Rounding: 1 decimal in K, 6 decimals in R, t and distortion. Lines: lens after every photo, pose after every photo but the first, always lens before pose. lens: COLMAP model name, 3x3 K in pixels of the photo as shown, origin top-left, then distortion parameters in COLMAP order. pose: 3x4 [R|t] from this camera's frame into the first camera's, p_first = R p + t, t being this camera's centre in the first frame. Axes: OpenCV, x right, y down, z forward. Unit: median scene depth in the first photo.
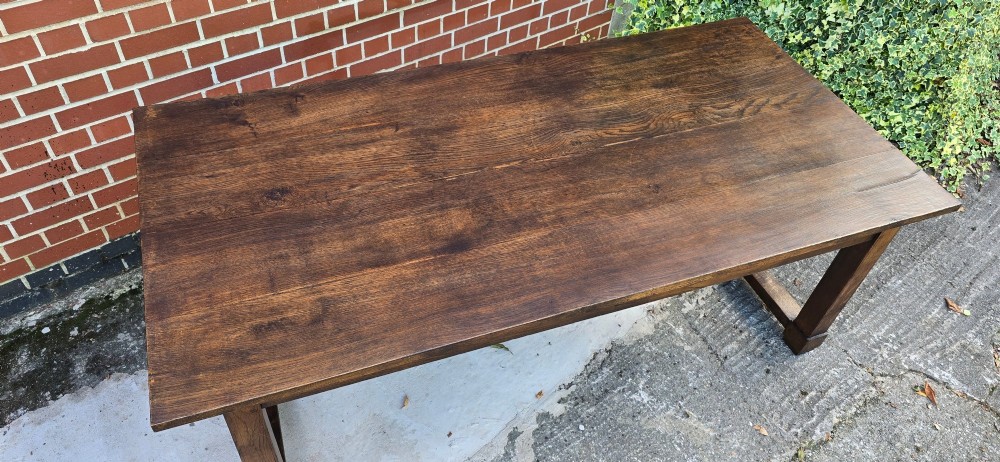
lens RADIAL K [[693.9, 0, 492.0], [0, 693.9, 236.5], [0, 0, 1]] dist [0.070435, -0.068359]
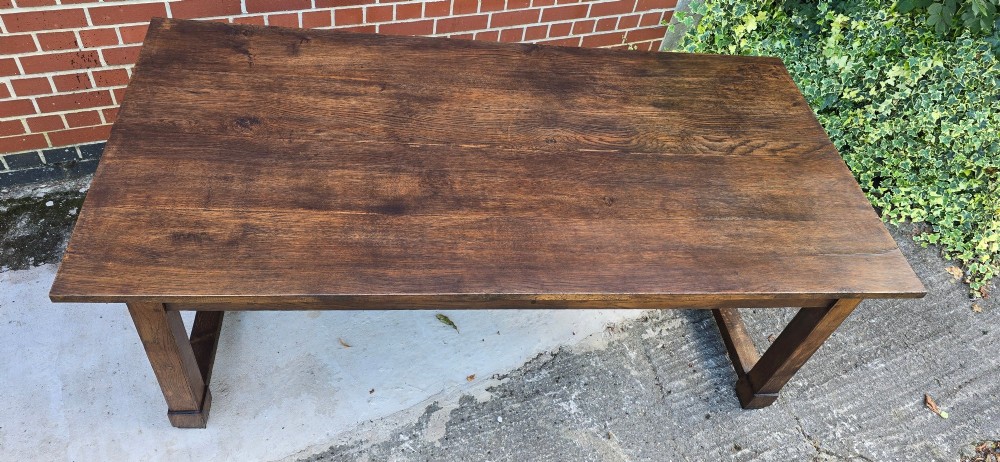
lens RADIAL K [[693.9, 0, 491.2], [0, 693.9, 231.8], [0, 0, 1]] dist [0.070435, -0.068359]
pose [[0.965243, 0.235316, -0.113718, 0.156934], [-0.235001, 0.971857, 0.016363, -0.002721], [0.114368, 0.010929, 0.993378, -0.003808]]
